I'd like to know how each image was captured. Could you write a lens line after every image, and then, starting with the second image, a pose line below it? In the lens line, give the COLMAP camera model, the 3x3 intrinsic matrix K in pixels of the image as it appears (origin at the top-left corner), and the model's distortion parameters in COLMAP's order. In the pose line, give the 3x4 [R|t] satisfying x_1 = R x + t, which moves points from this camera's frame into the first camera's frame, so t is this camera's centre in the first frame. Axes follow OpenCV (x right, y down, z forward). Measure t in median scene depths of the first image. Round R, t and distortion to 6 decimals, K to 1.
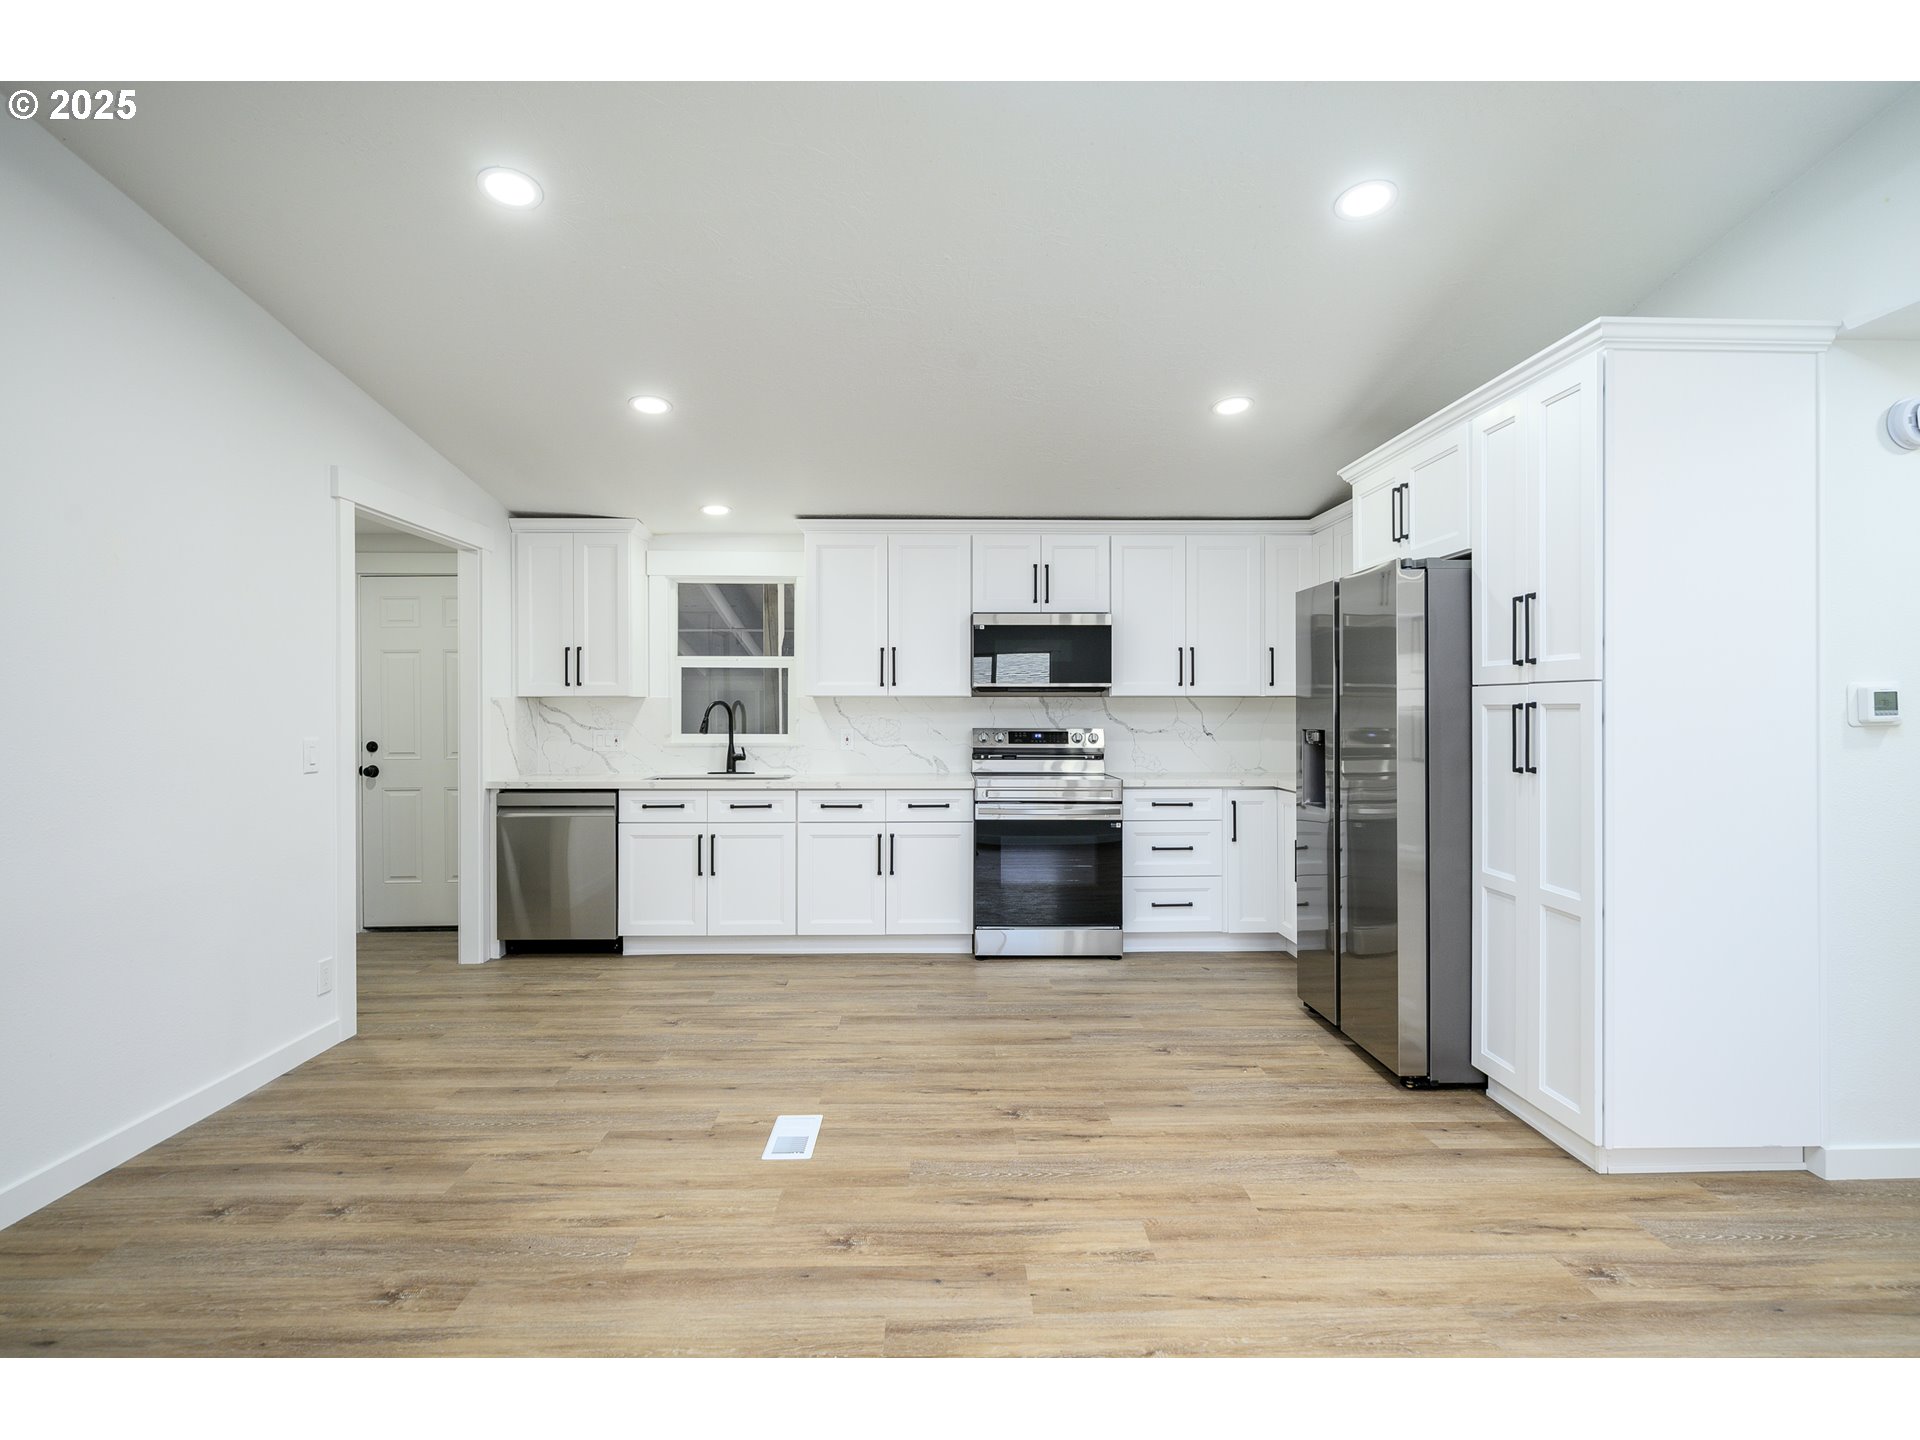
lens RADIAL K [[969.8, 0, 935.5], [0, 969.8, 709.1], [0, 0, 1]] dist [-0.003566, 0.000603]
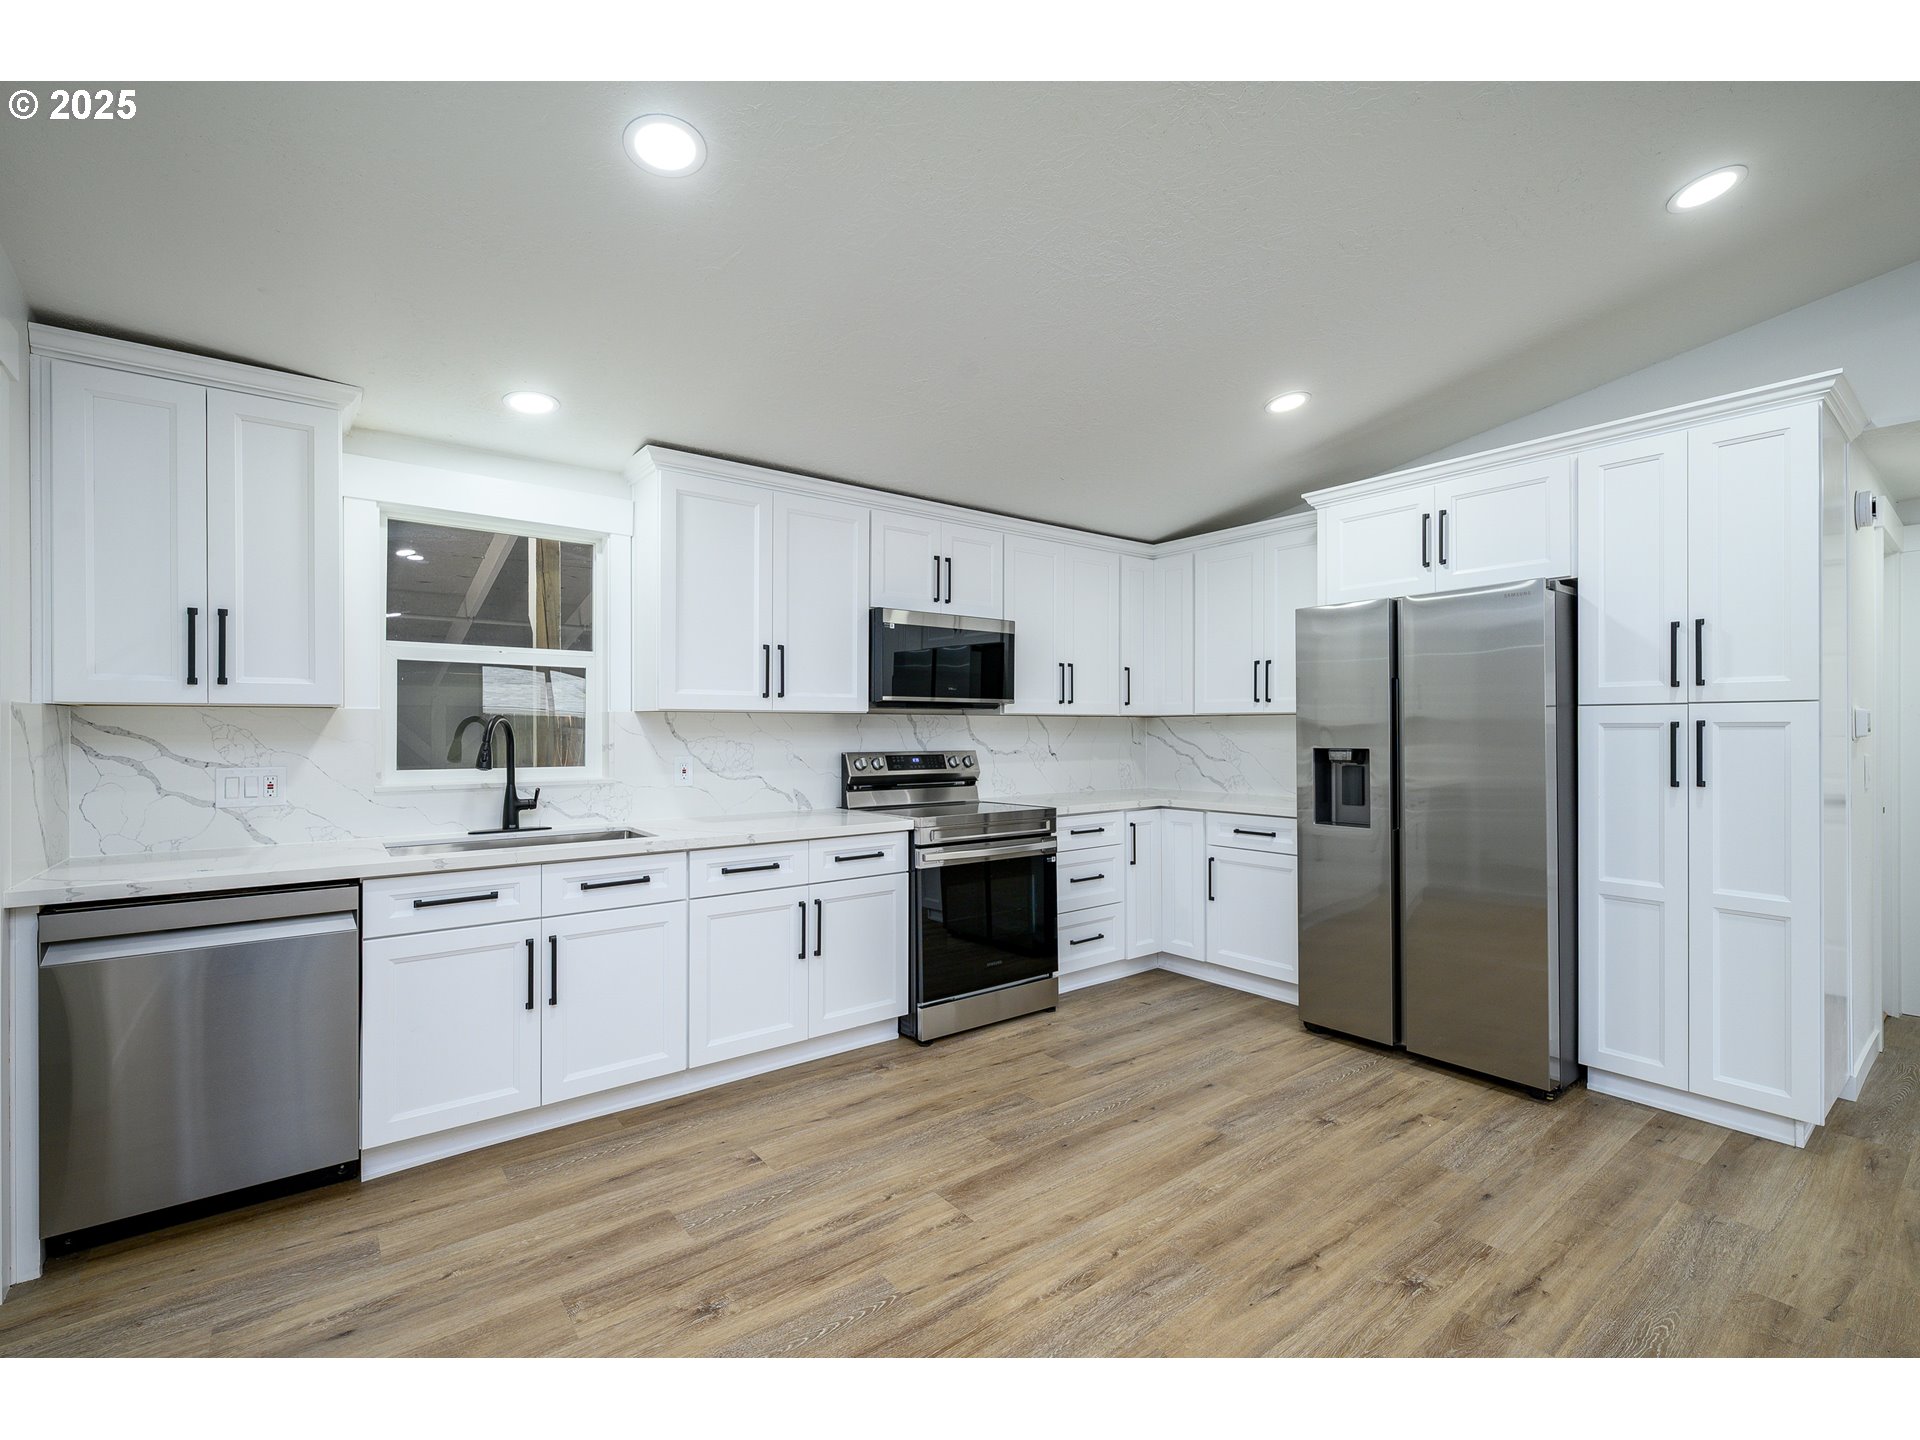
lens RADIAL K [[859.2, 0, 950.6], [0, 859.2, 727.2], [0, 0, 1]] dist [-0.000085, 0.001054]
pose [[0.796668, -0.000219, 0.604417, -0.358079], [0.001729, 0.999997, -0.001917, 0.000208], [-0.604415, 0.002572, 0.796666, 0.425417]]
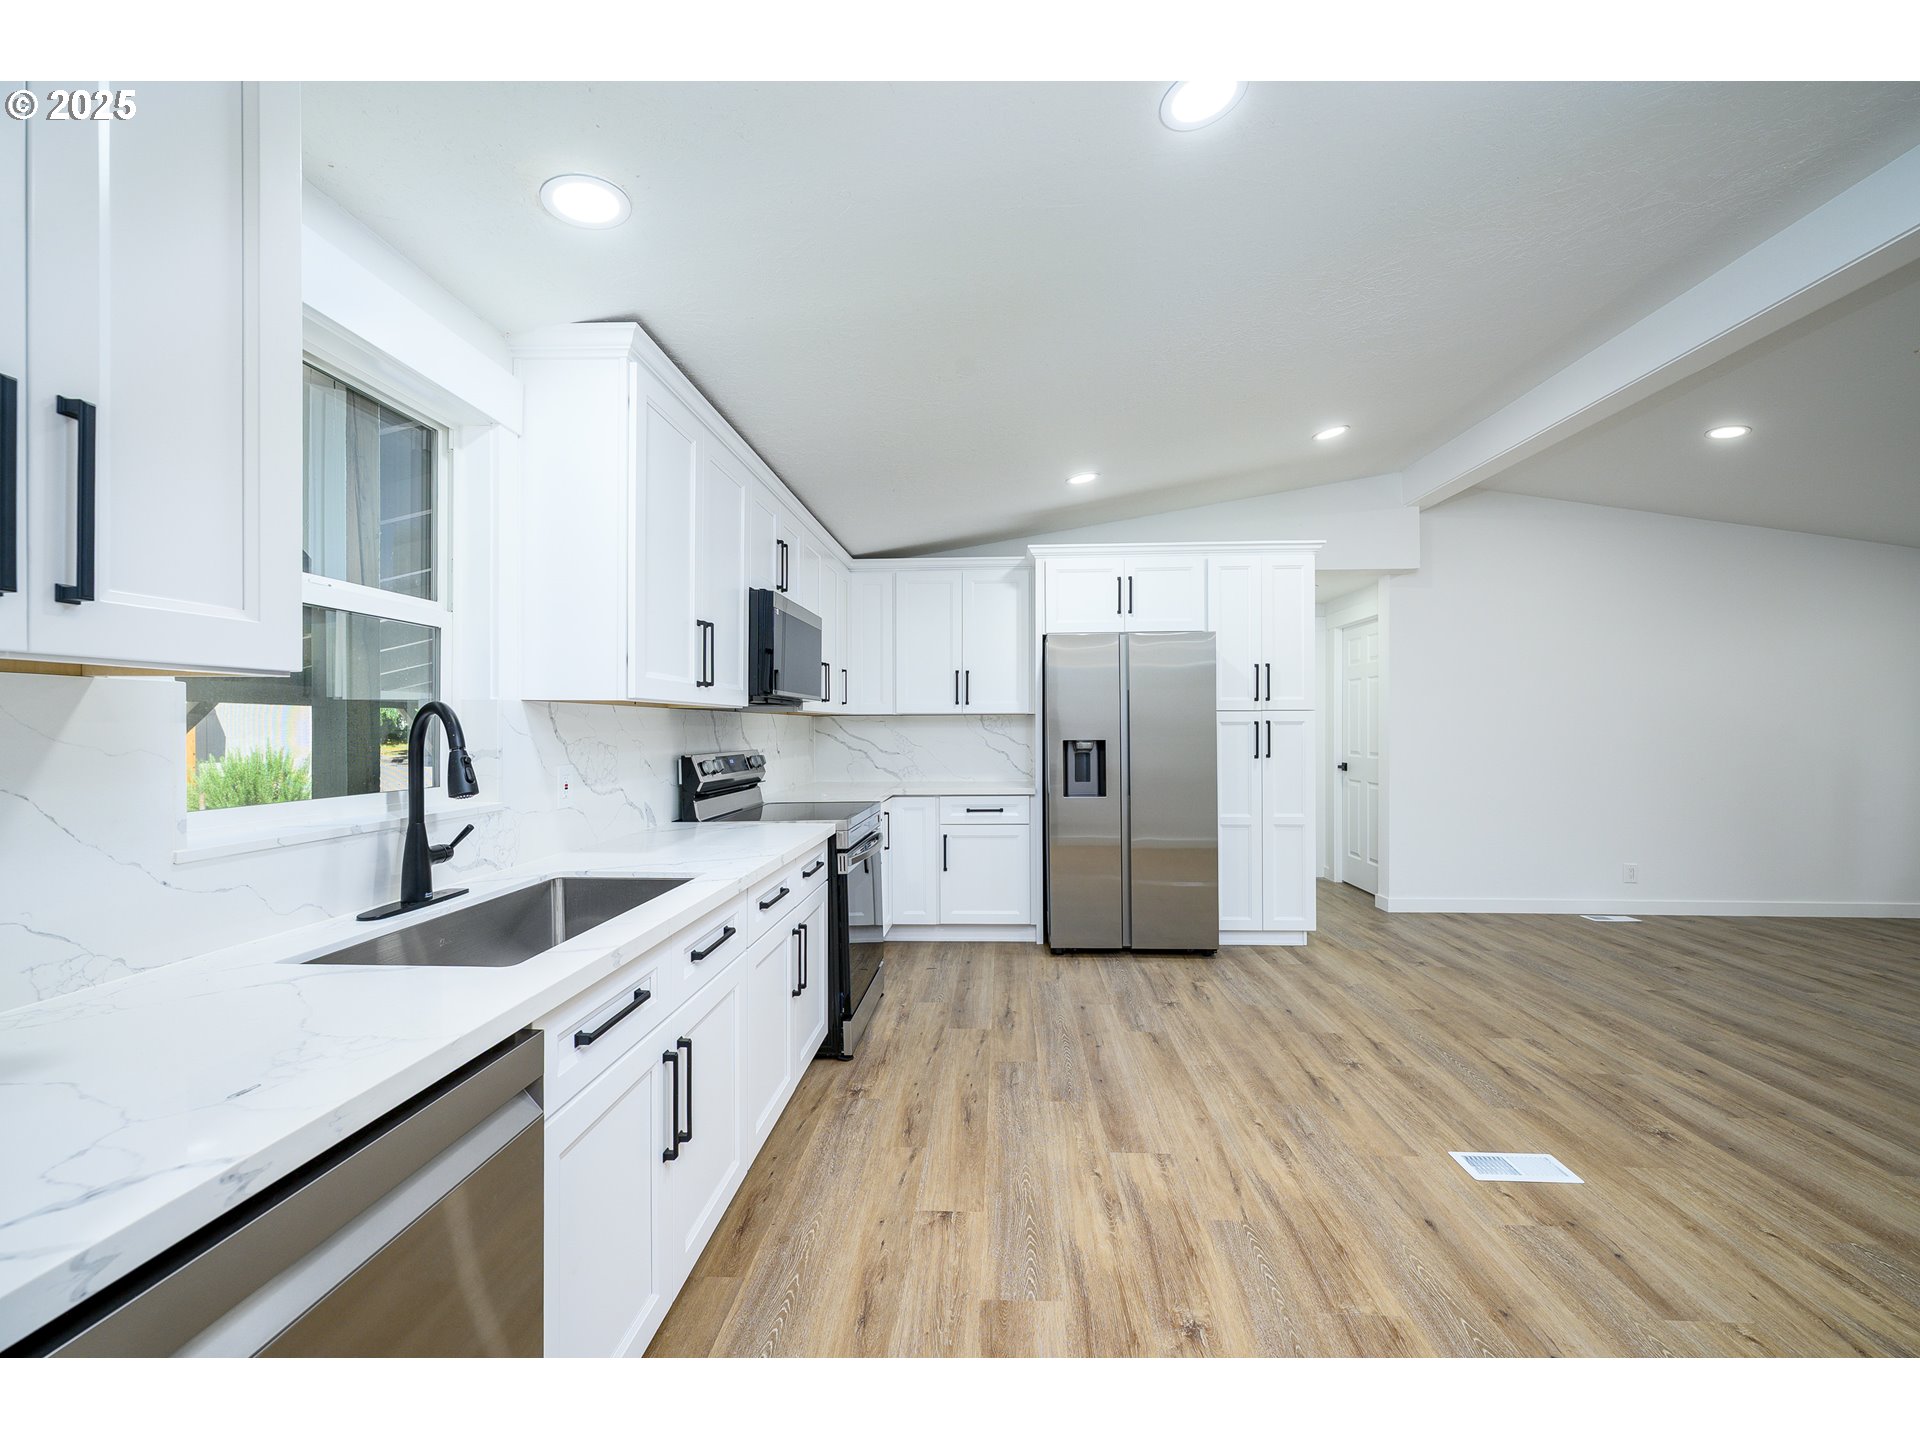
lens RADIAL K [[780.1, 0, 964.2], [0, 780.1, 729.9], [0, 0, 1]] dist [-0.001881, 0.000243]
pose [[0.051396, -0.004108, 0.998670, -0.546888], [0.004665, 0.999982, 0.003874, 0.001529], [-0.998667, 0.004460, 0.051415, 0.871891]]
